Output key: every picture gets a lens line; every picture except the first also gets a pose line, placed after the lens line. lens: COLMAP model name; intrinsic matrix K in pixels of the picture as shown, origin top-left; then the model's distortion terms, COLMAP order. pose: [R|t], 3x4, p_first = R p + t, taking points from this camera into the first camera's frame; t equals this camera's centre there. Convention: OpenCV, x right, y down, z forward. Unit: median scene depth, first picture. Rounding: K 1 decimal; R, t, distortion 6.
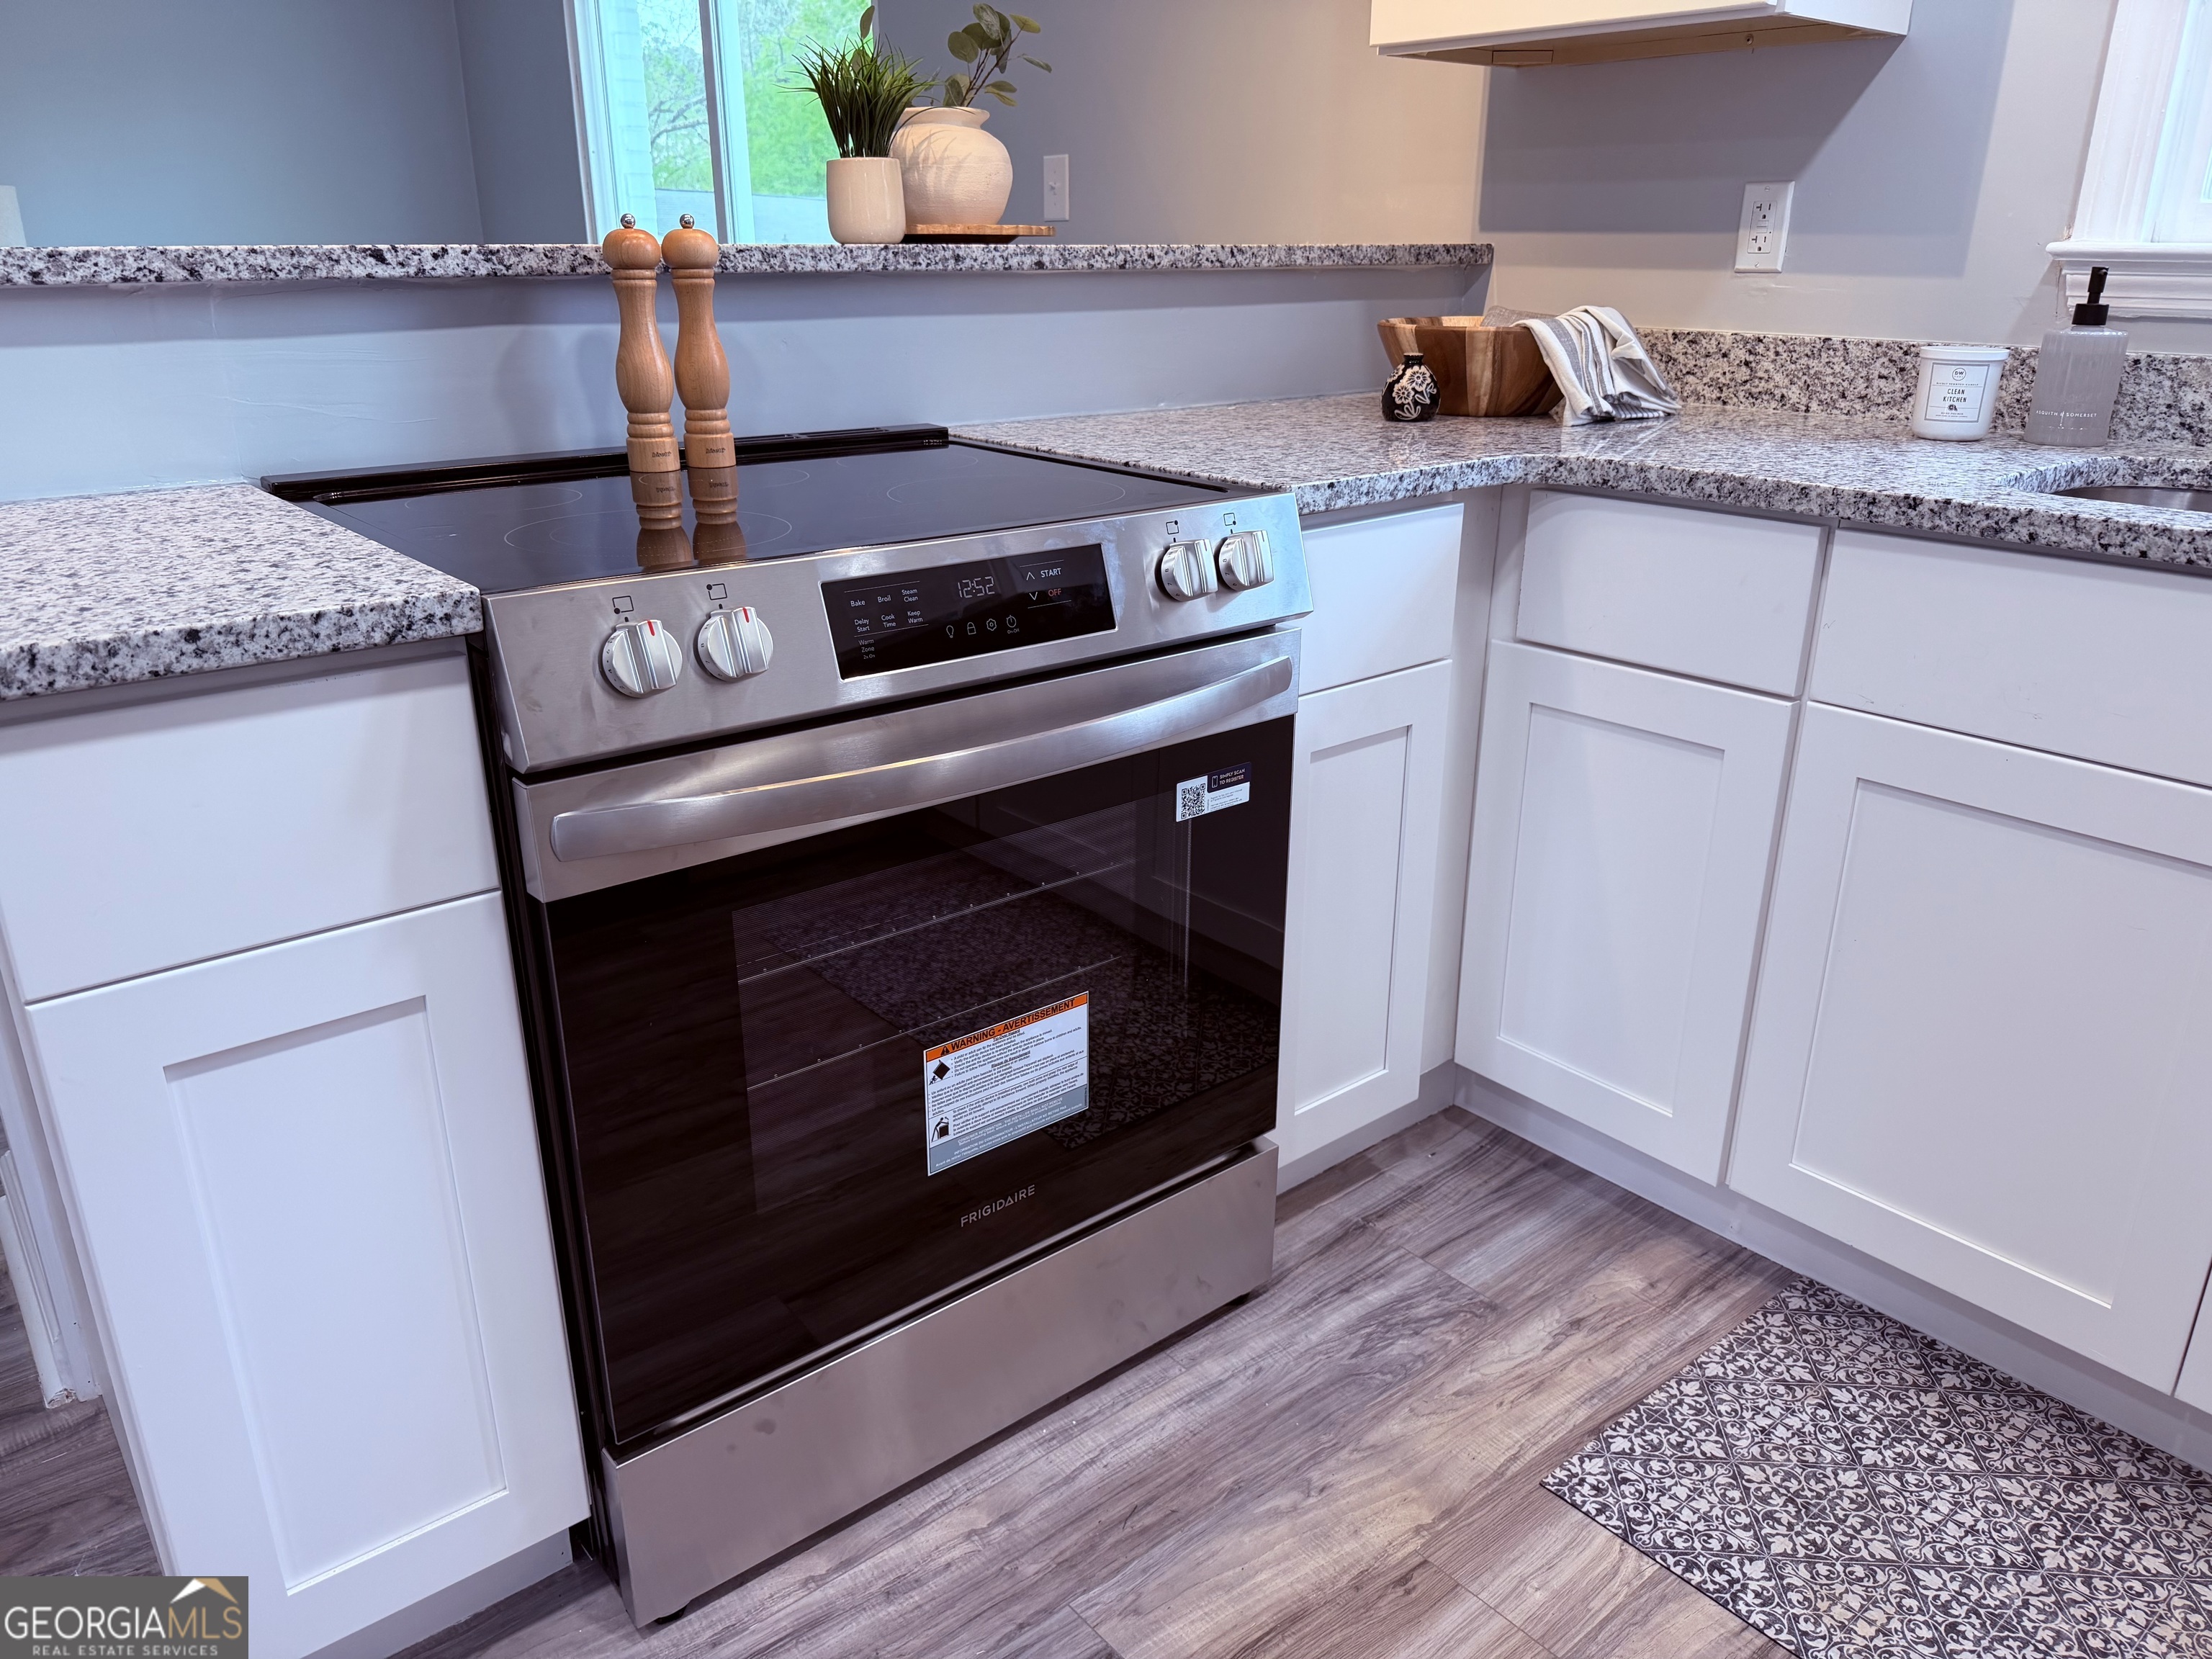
lens RADIAL K [[1547.7, 0, 1111.1], [0, 1547.7, 834.9], [0, 0, 1]] dist [0.041717, -0.074815]
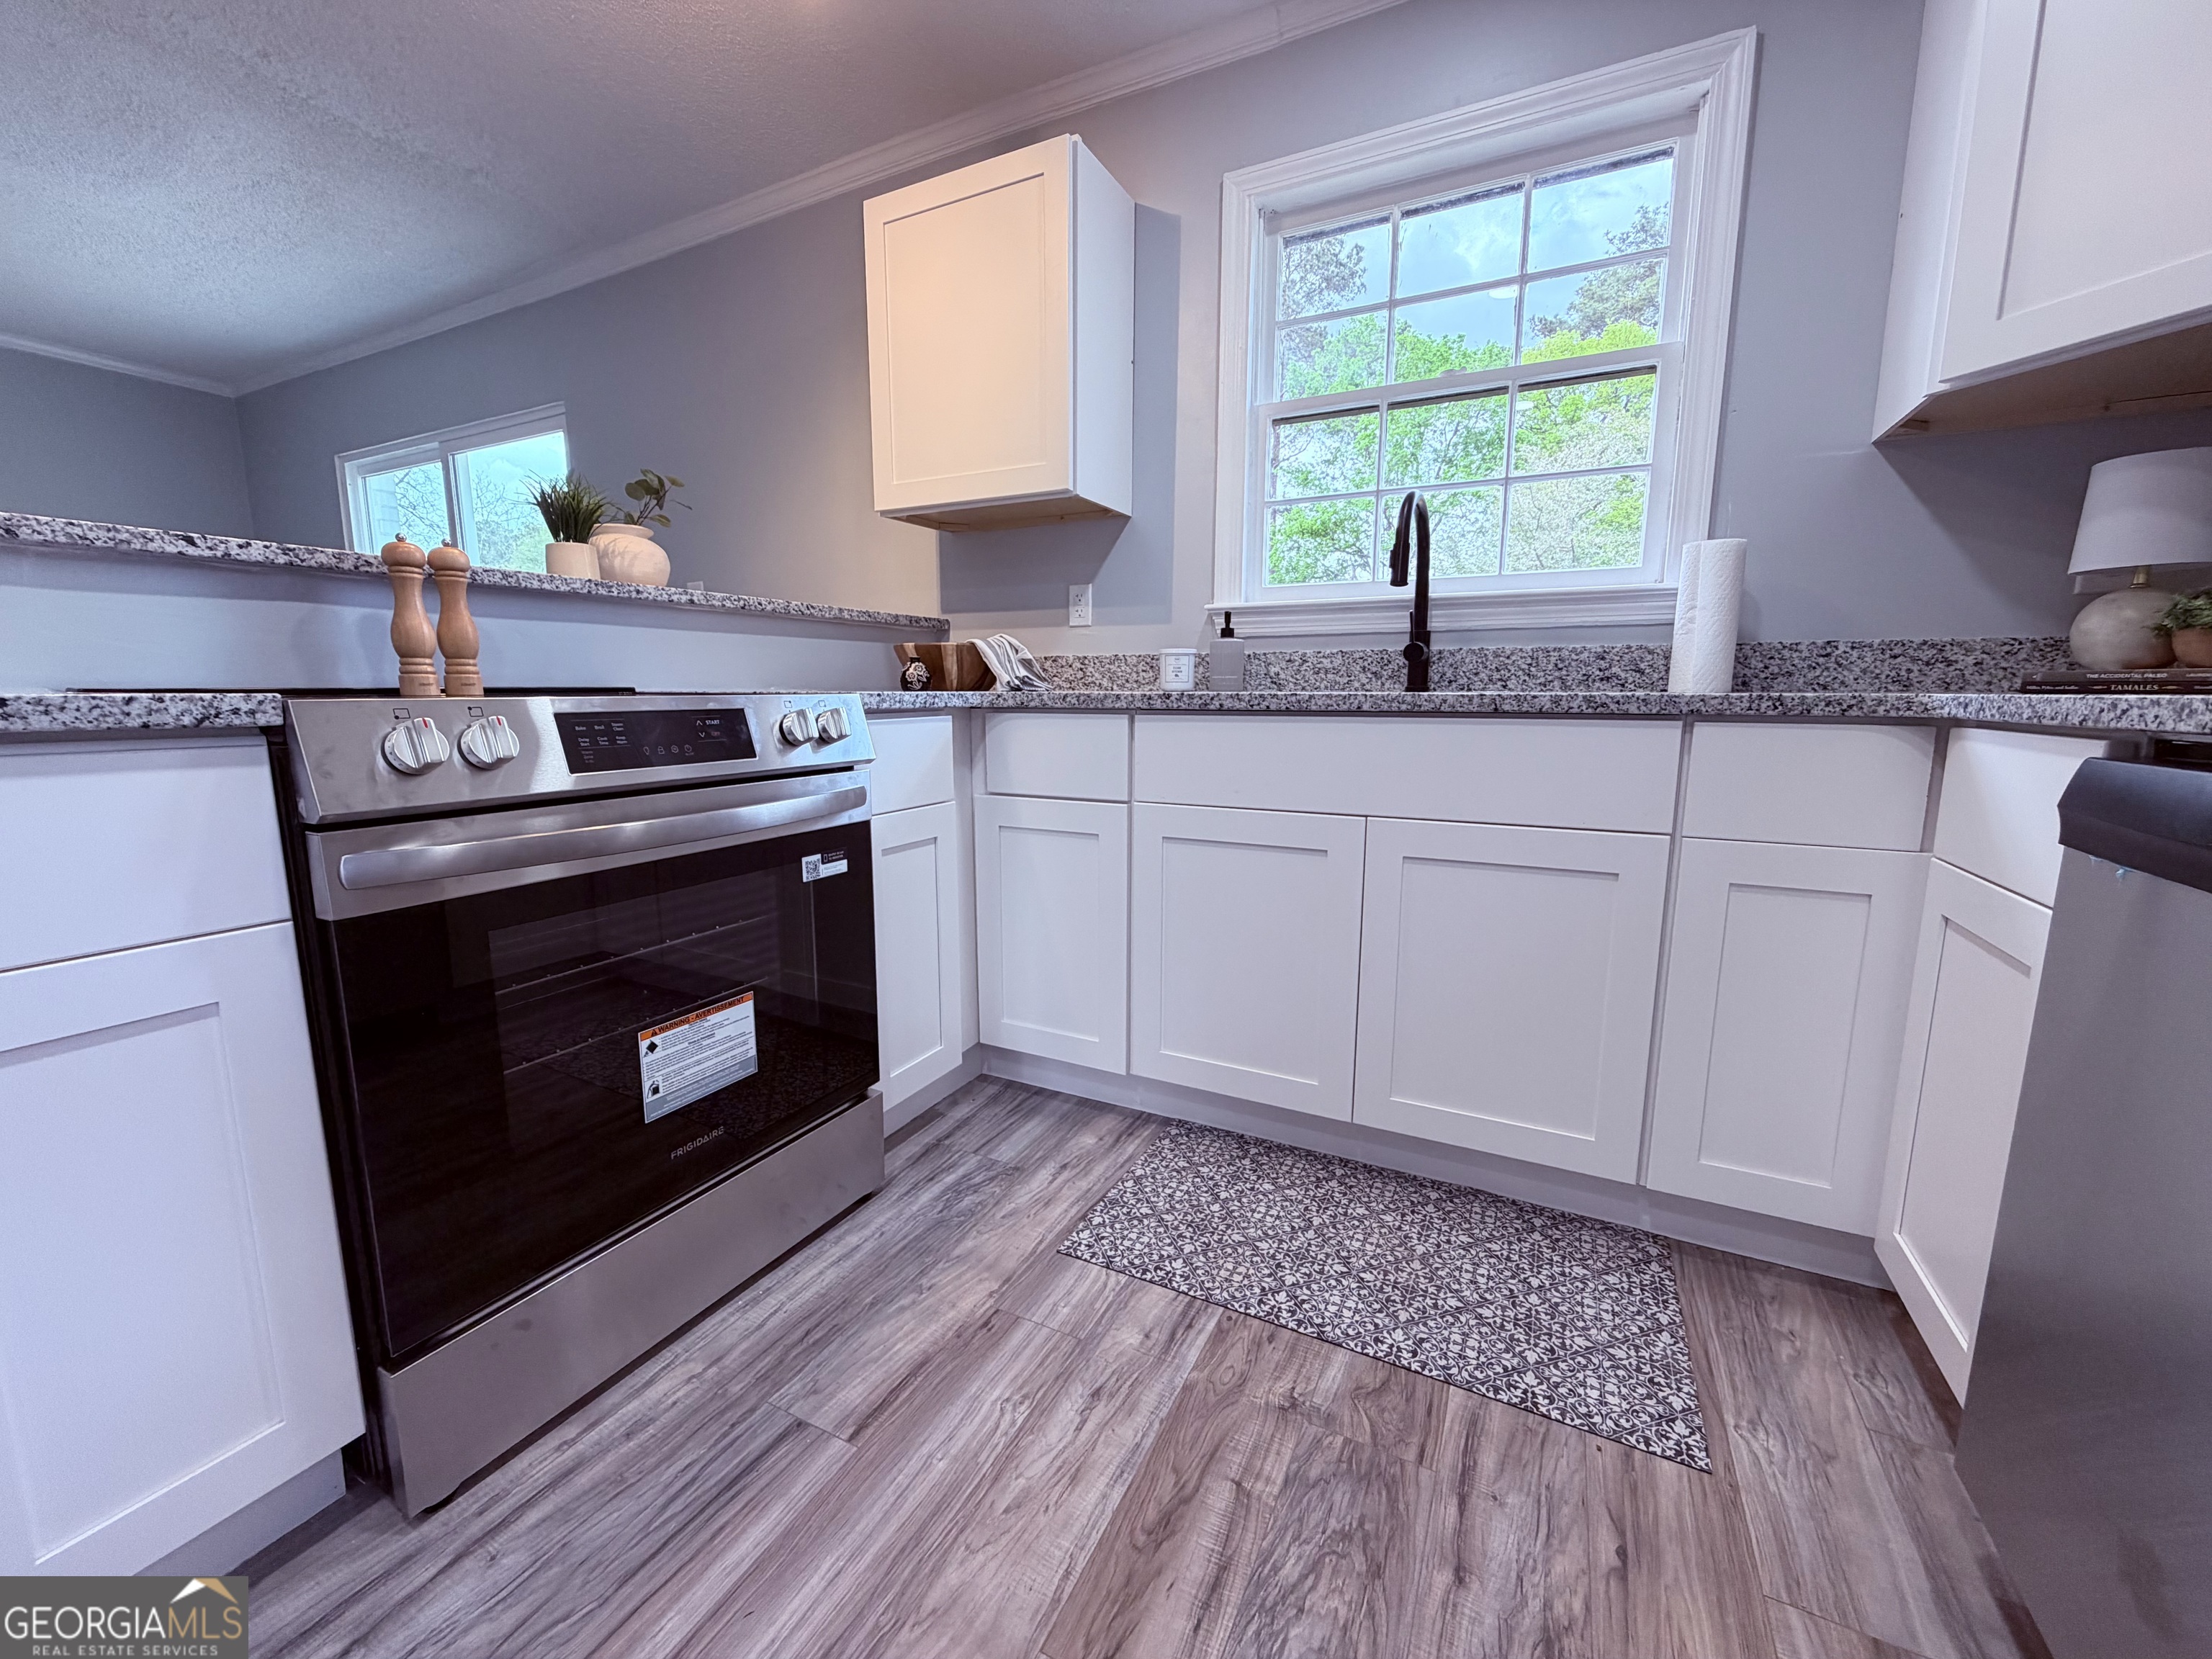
lens RADIAL K [[873.4, 0, 1098.6], [0, 873.4, 829.0], [0, 0, 1]] dist [-0.001201, 0.000082]
pose [[0.922830, -0.061242, 0.380309, -0.015755], [0.136799, 0.975030, -0.174934, 0.131285], [-0.360099, 0.213460, 0.908165, 0.018021]]
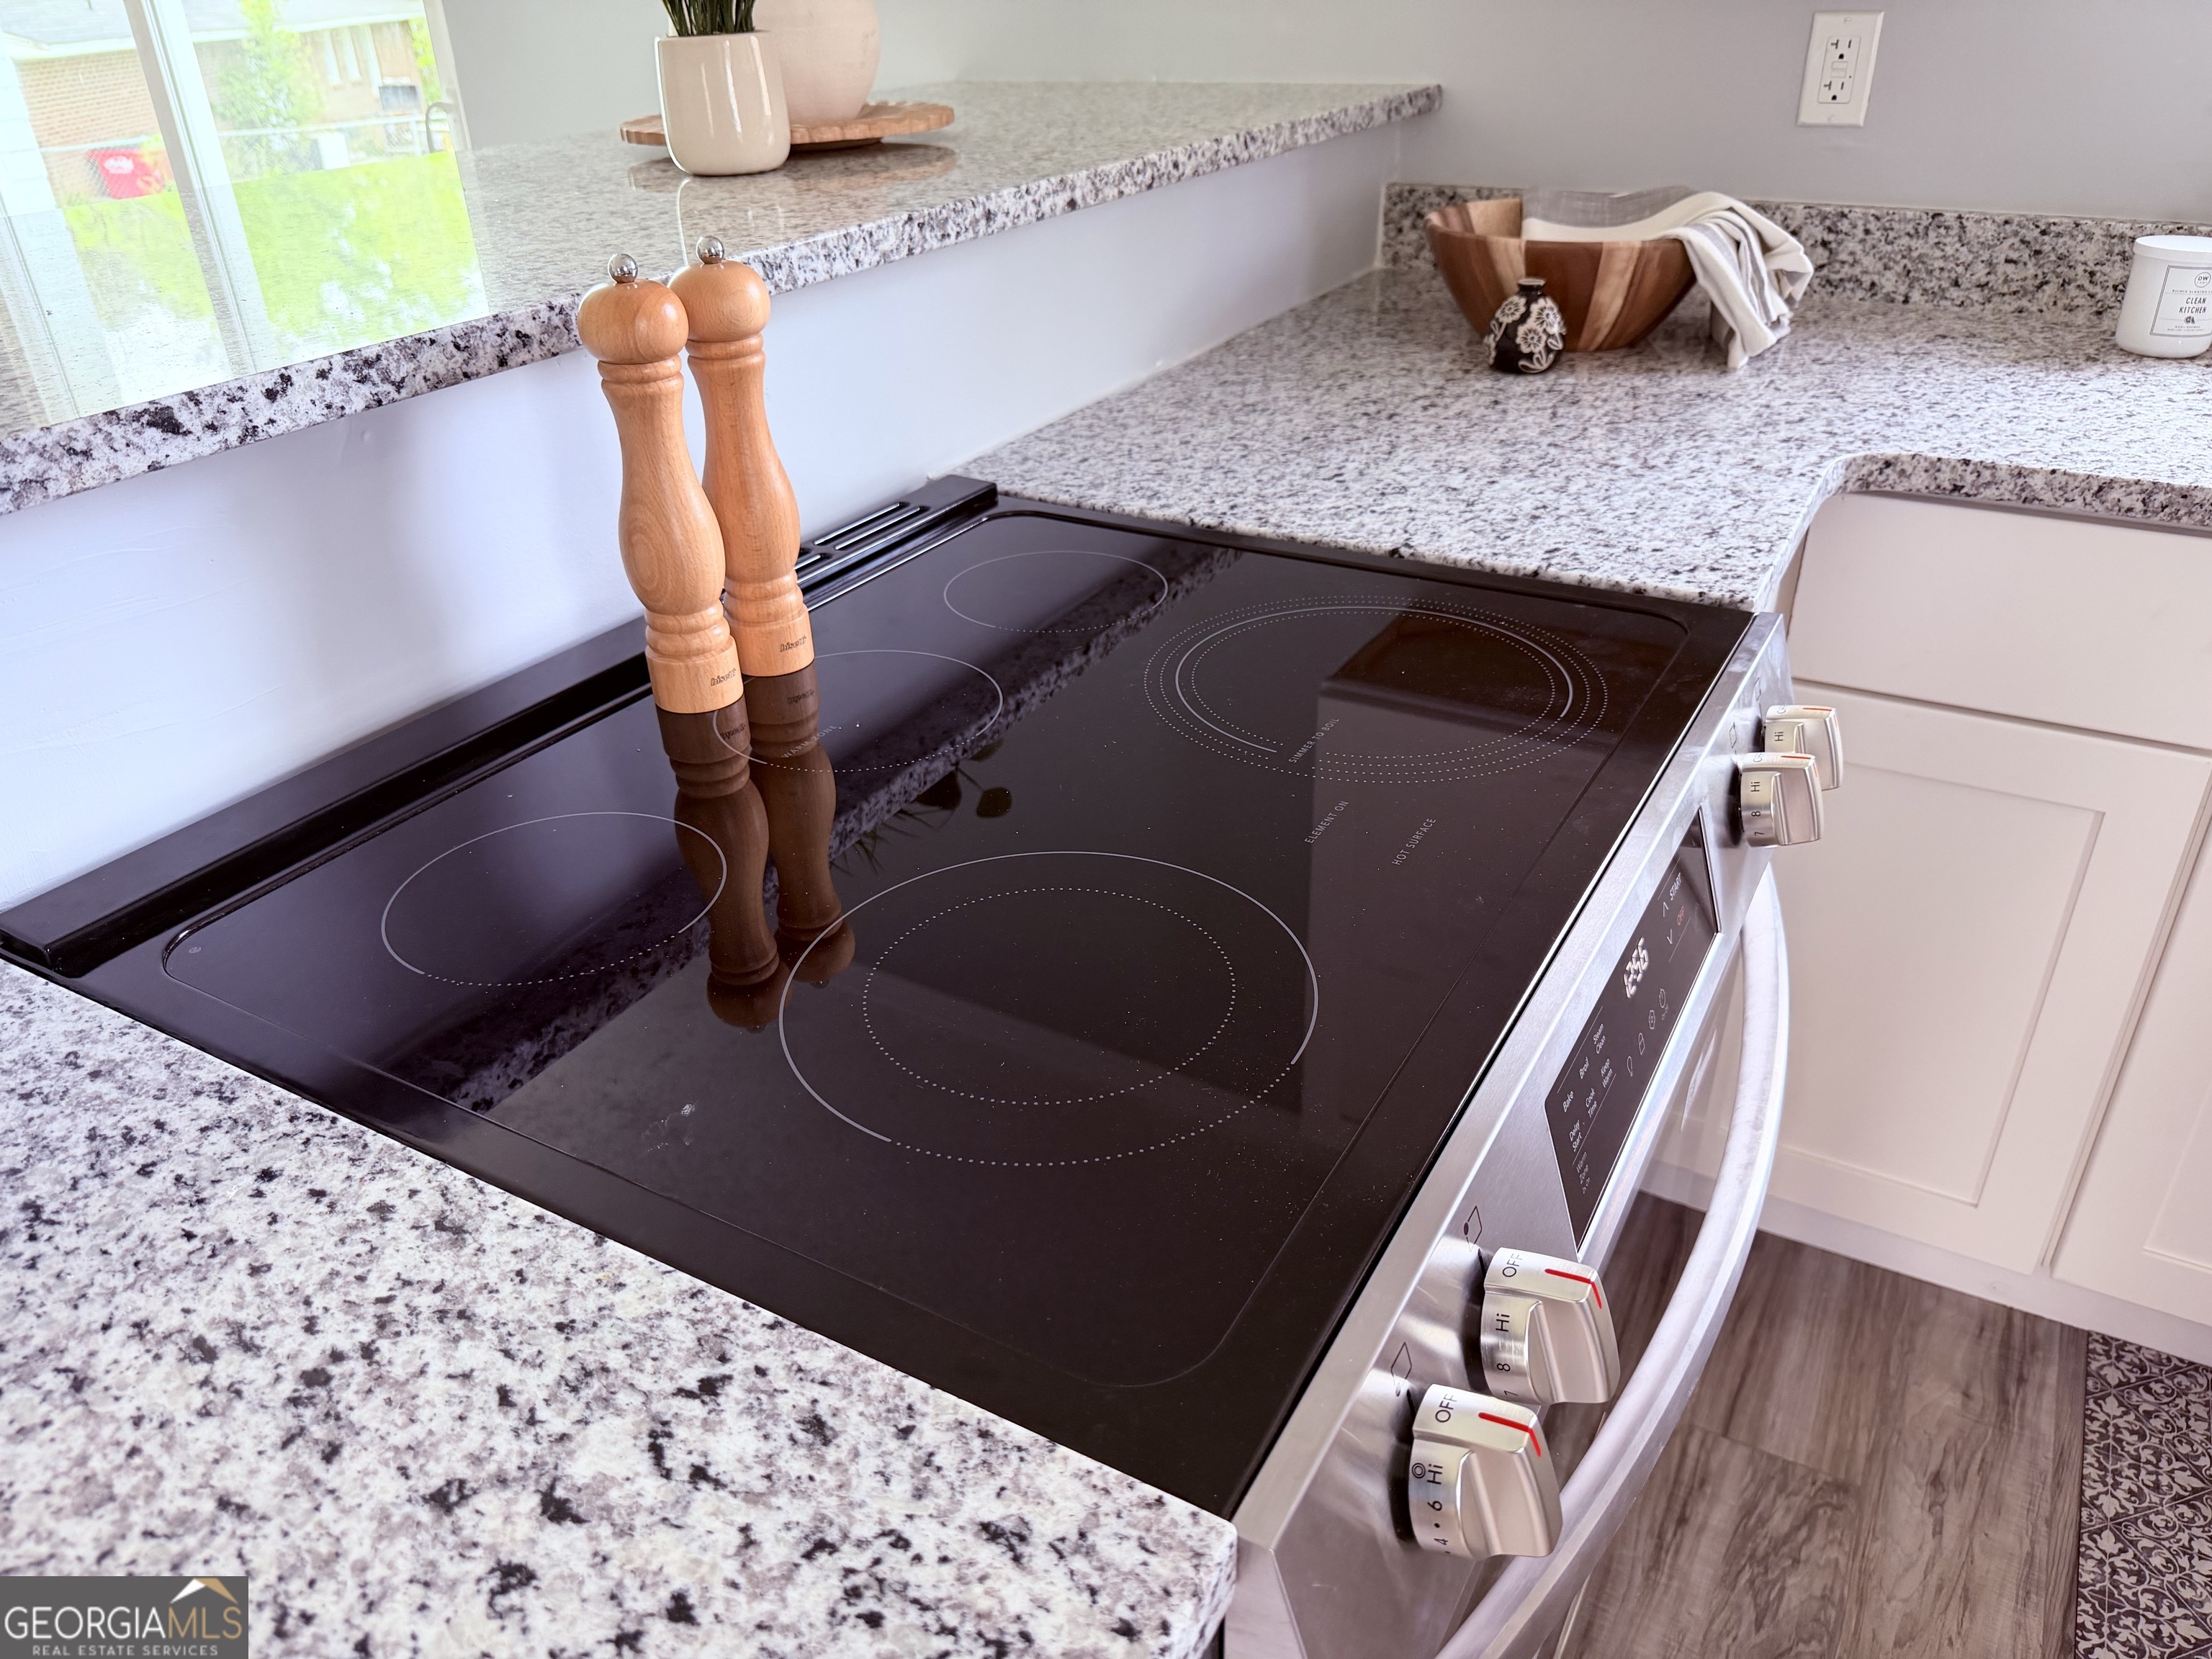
lens RADIAL K [[1579.9, 0, 1106.5], [0, 1579.9, 838.3], [0, 0, 1]] dist [-0.007157, -0.006035]
pose [[0.935396, -0.194400, 0.295368, -0.335974], [0.148734, 0.974135, 0.170114, -0.261639], [-0.320798, -0.115192, 0.940117, 0.410291]]
